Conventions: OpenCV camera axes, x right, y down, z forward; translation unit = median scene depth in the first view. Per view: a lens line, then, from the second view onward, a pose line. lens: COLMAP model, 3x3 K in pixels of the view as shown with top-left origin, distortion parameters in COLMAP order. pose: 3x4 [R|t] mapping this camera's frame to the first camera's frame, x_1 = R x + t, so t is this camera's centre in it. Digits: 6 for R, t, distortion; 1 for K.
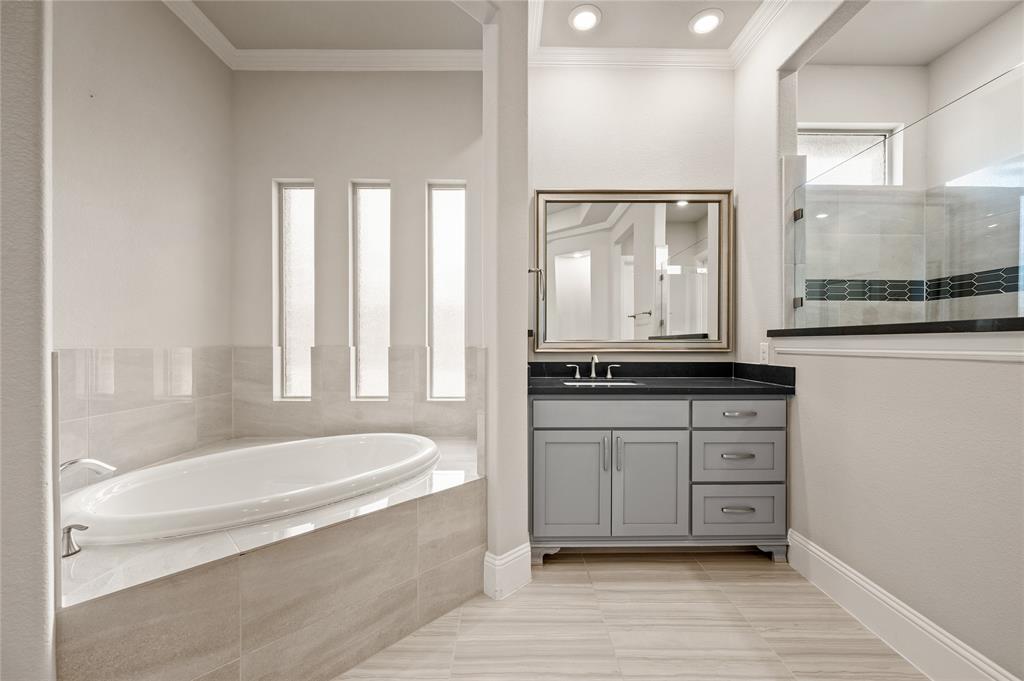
lens RADIAL K [[405.8, 0, 513.9], [0, 405.8, 344.2], [0, 0, 1]] dist [-0.006311, 0.000408]
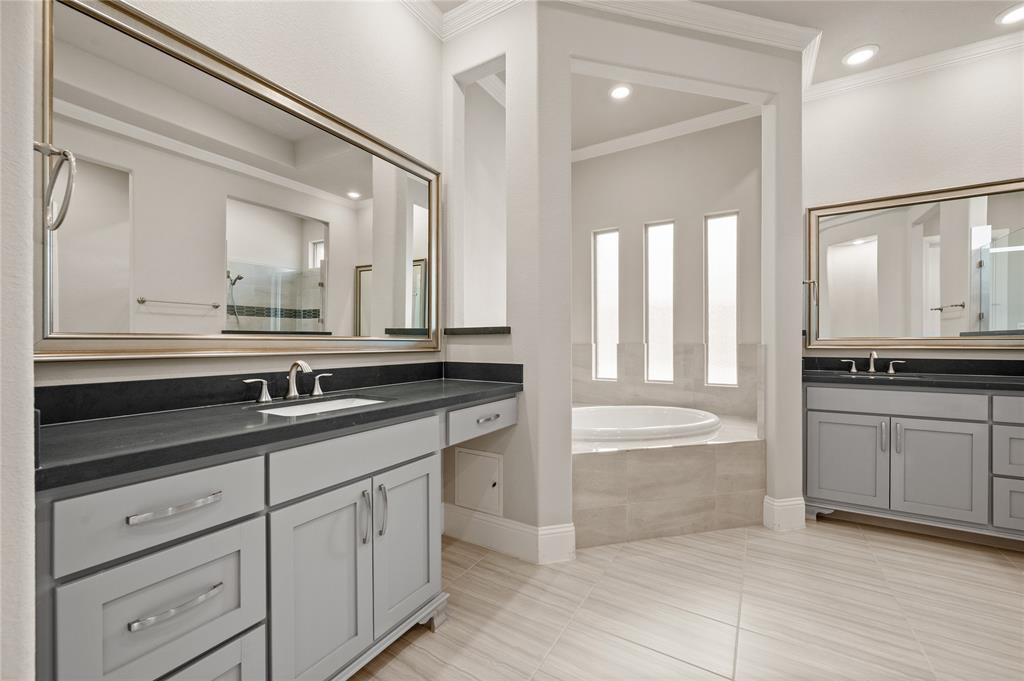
lens RADIAL K [[405.8, 0, 519.1], [0, 405.8, 342.7], [0, 0, 1]] dist [-0.006311, 0.000408]
pose [[0.852477, -0.000888, -0.522764, -0.054540], [0.003029, 0.999990, 0.003241, -0.003811], [0.522756, -0.004346, 0.852471, -0.500207]]
